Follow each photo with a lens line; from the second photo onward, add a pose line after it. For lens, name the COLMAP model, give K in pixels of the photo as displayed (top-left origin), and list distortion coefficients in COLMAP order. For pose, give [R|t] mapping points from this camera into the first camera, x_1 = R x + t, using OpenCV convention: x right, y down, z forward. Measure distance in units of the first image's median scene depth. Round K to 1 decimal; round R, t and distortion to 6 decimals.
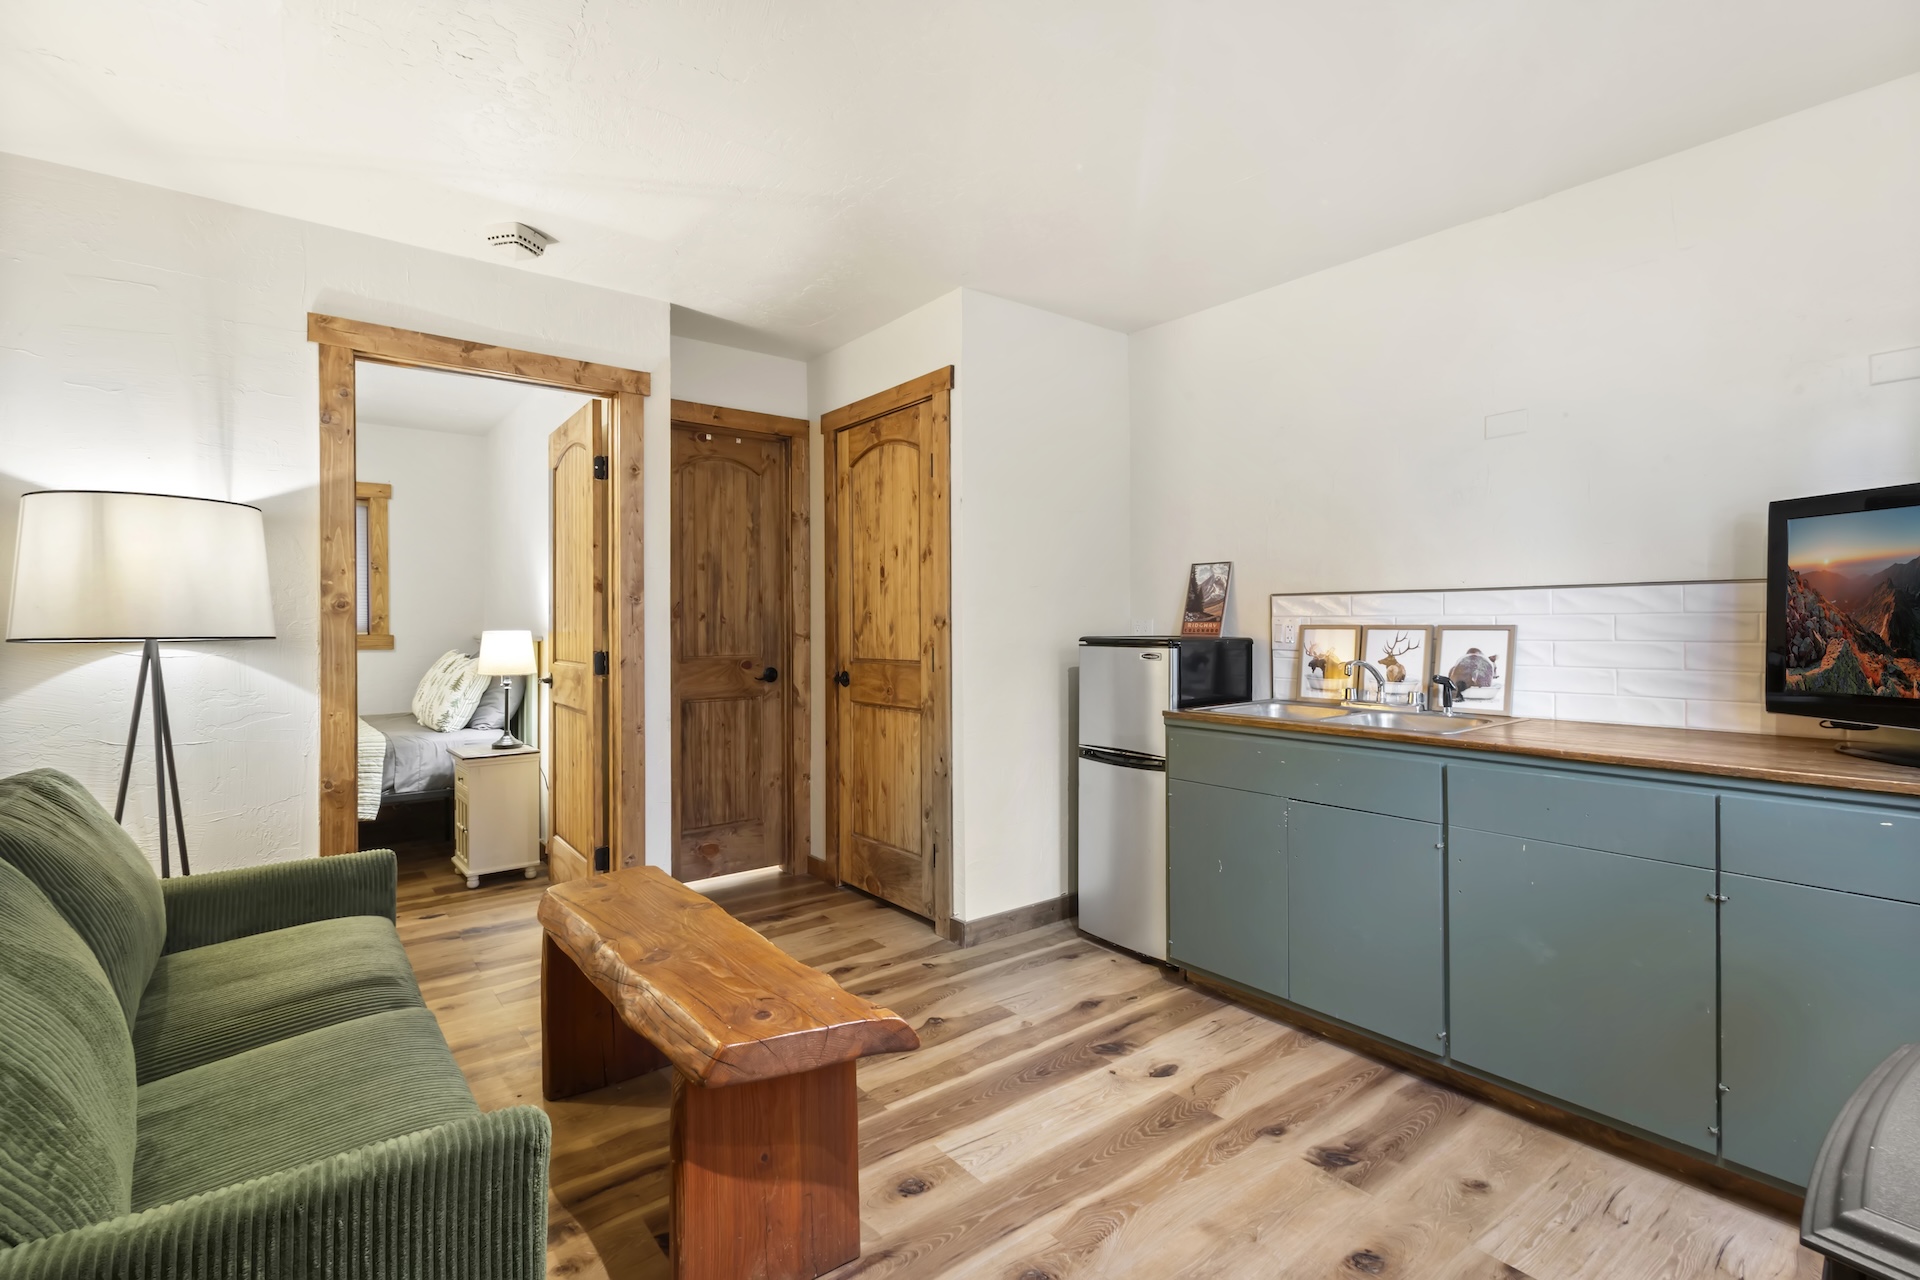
lens RADIAL K [[885.9, 0, 970.7], [0, 885.9, 640.1], [0, 0, 1]] dist [0.007611, 0.000182]
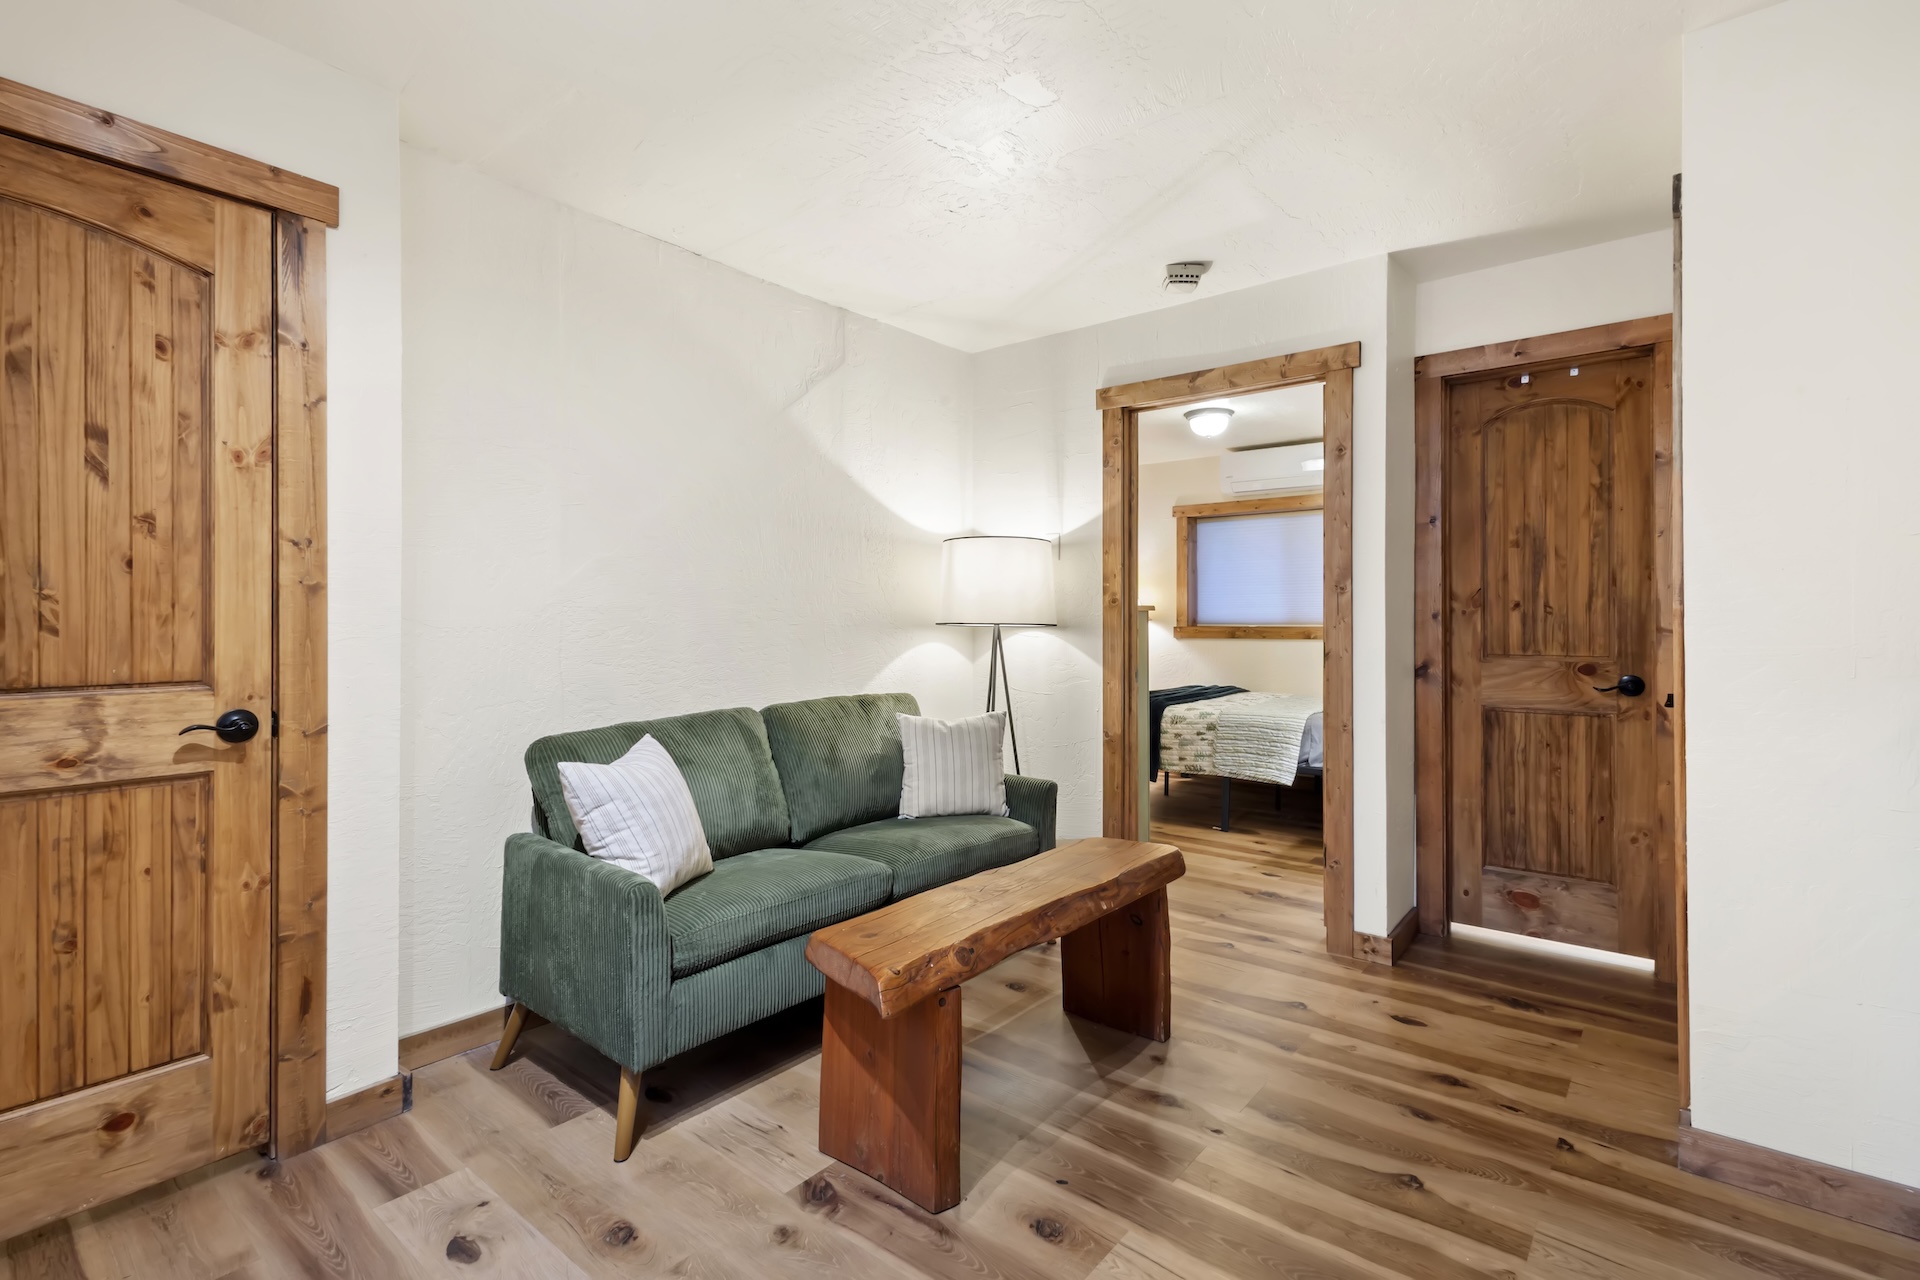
lens RADIAL K [[896.0, 0, 954.8], [0, 896.0, 627.0], [0, 0, 1]] dist [0.007956, -0.000353]
pose [[0.215260, 0.008695, -0.976518, 0.382282], [-0.017959, 0.999826, 0.004944, -0.001956], [0.976392, 0.016473, 0.215378, 0.329517]]
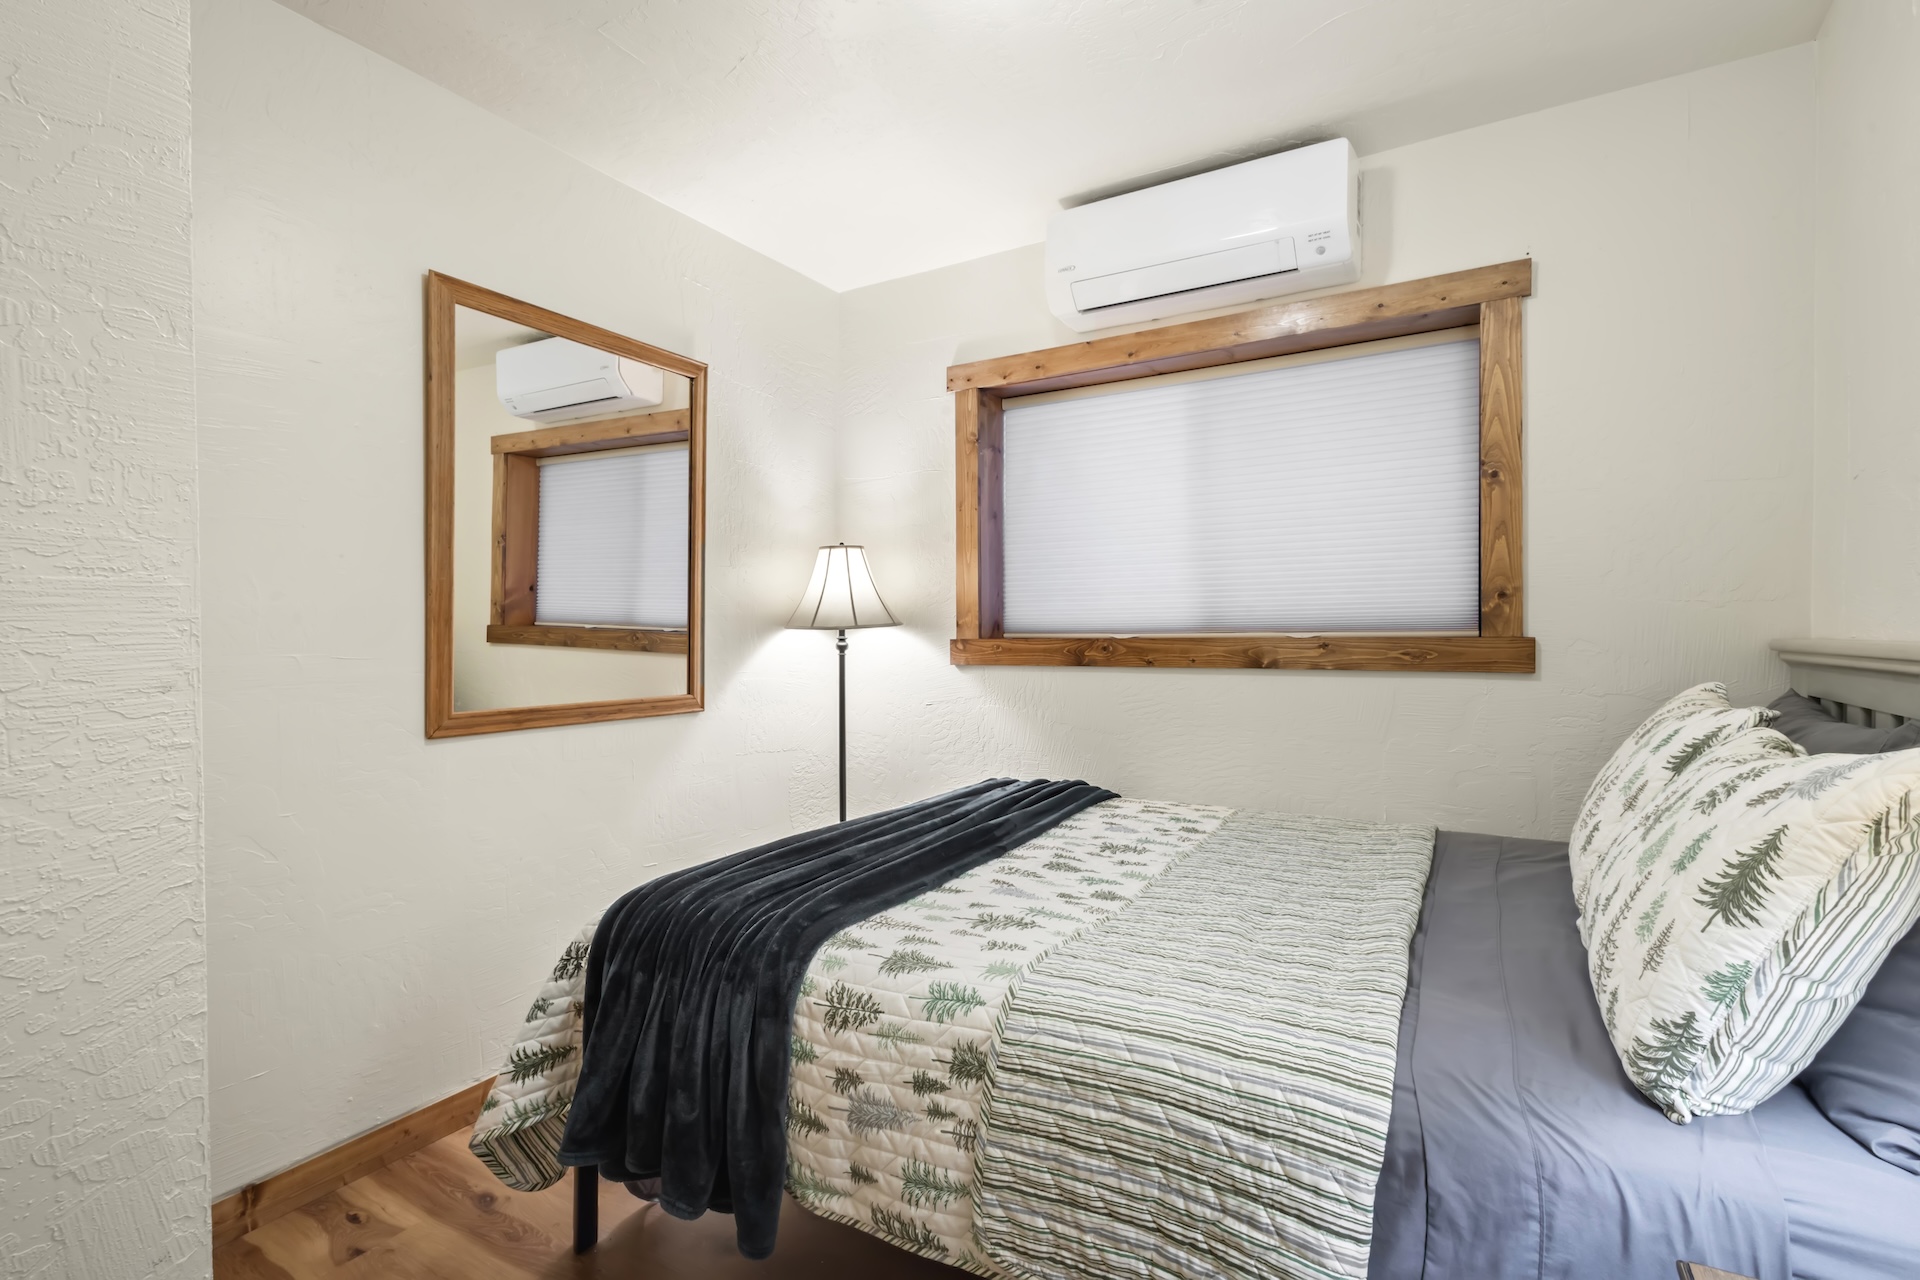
lens RADIAL K [[896.0, 0, 954.8], [0, 896.0, 627.0], [0, 0, 1]] dist [0.007956, -0.000353]
pose [[0.350558, -0.004921, -0.936528, -0.502426], [-0.011589, 0.999887, -0.009592, -0.004806], [0.936469, 0.014216, 0.350461, 0.851207]]
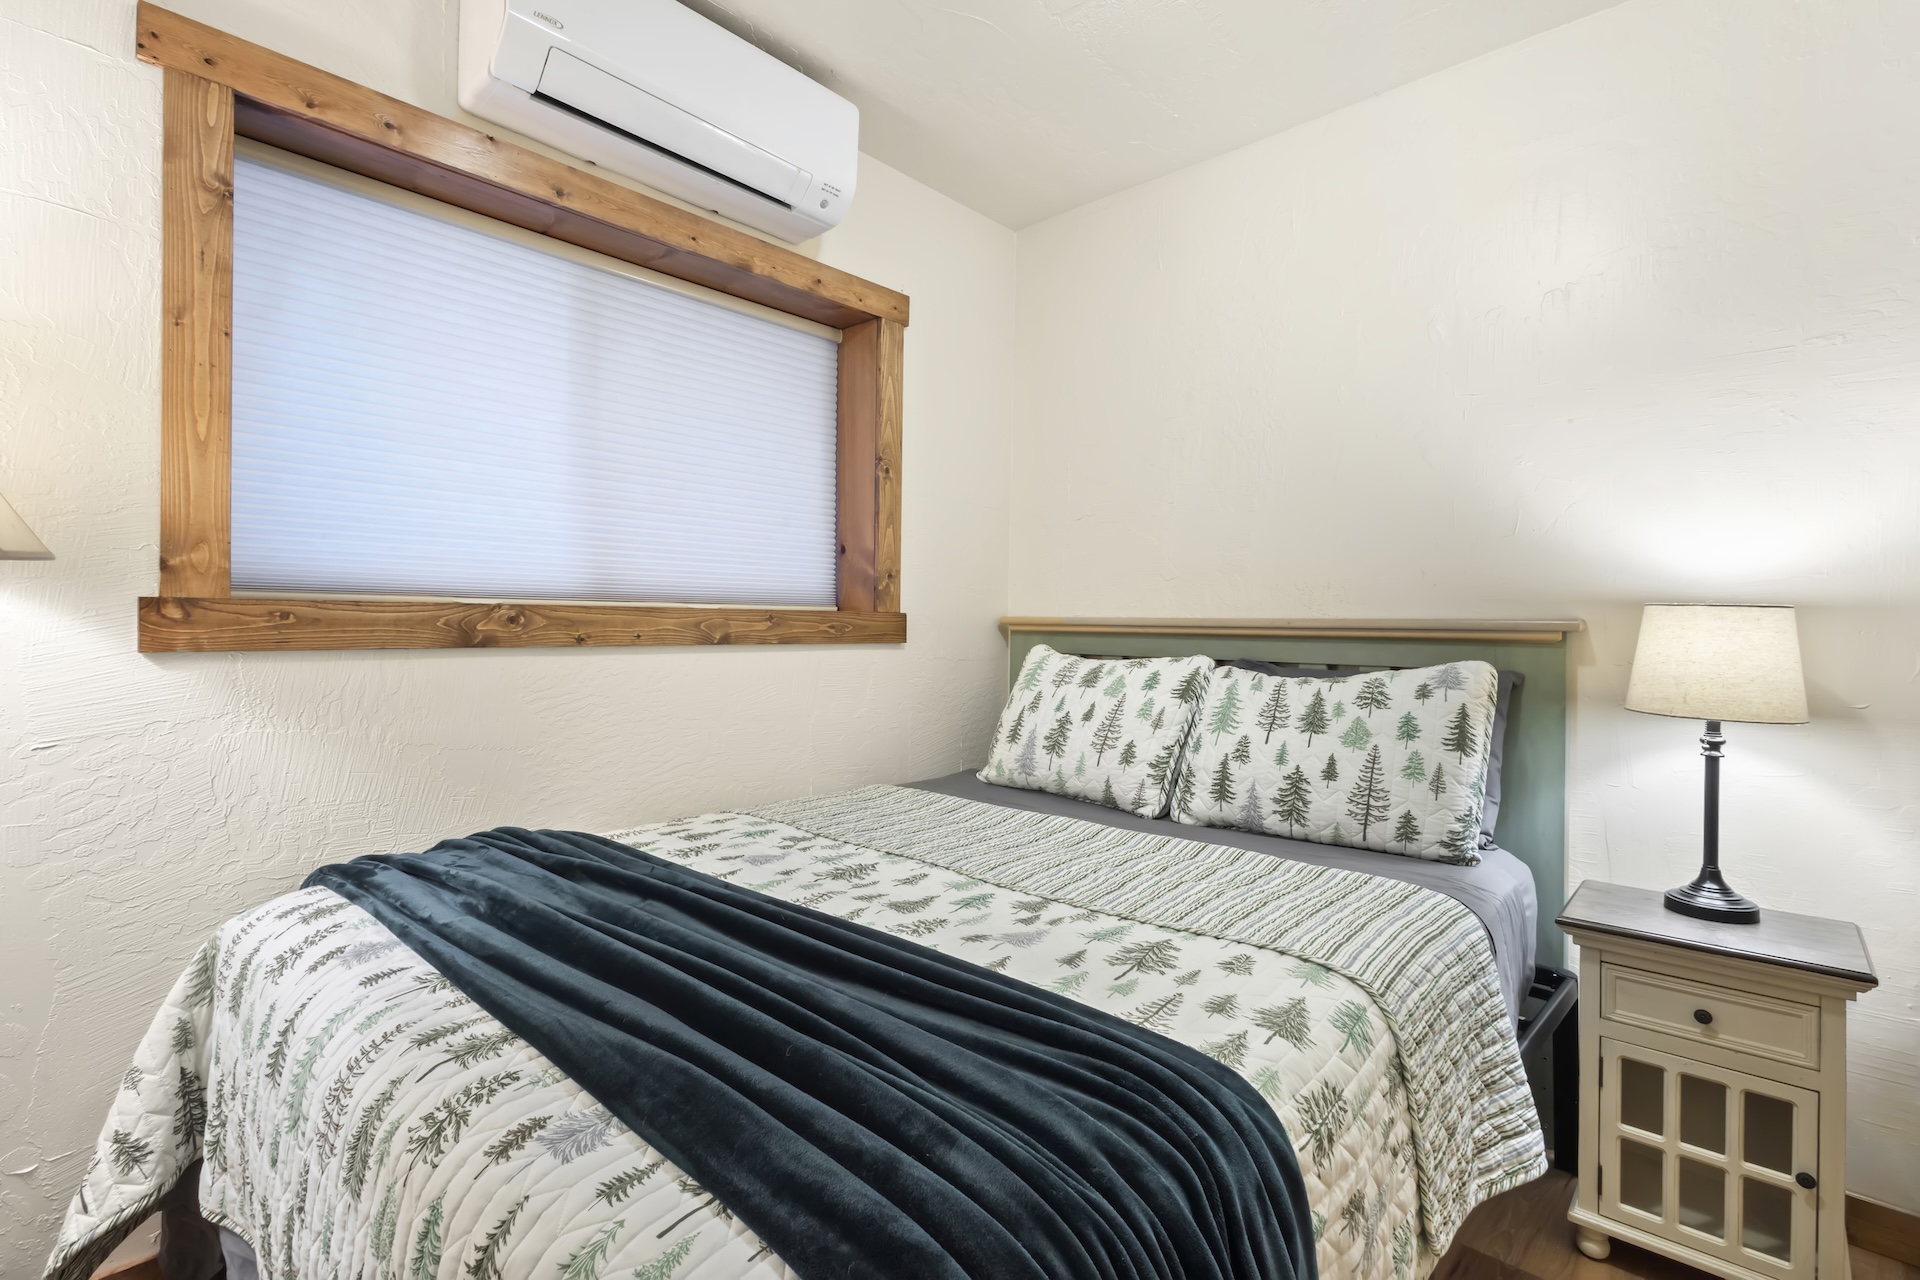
lens RADIAL K [[910.3, 0, 960.0], [0, 910.3, 615.6], [0, 0, 1]] dist [0.011740, -0.000364]
pose [[0.987013, 0.016858, 0.159754, -0.960570], [-0.012995, 0.999598, -0.025196, 0.010439], [-0.160115, 0.022792, 0.986835, 0.711136]]
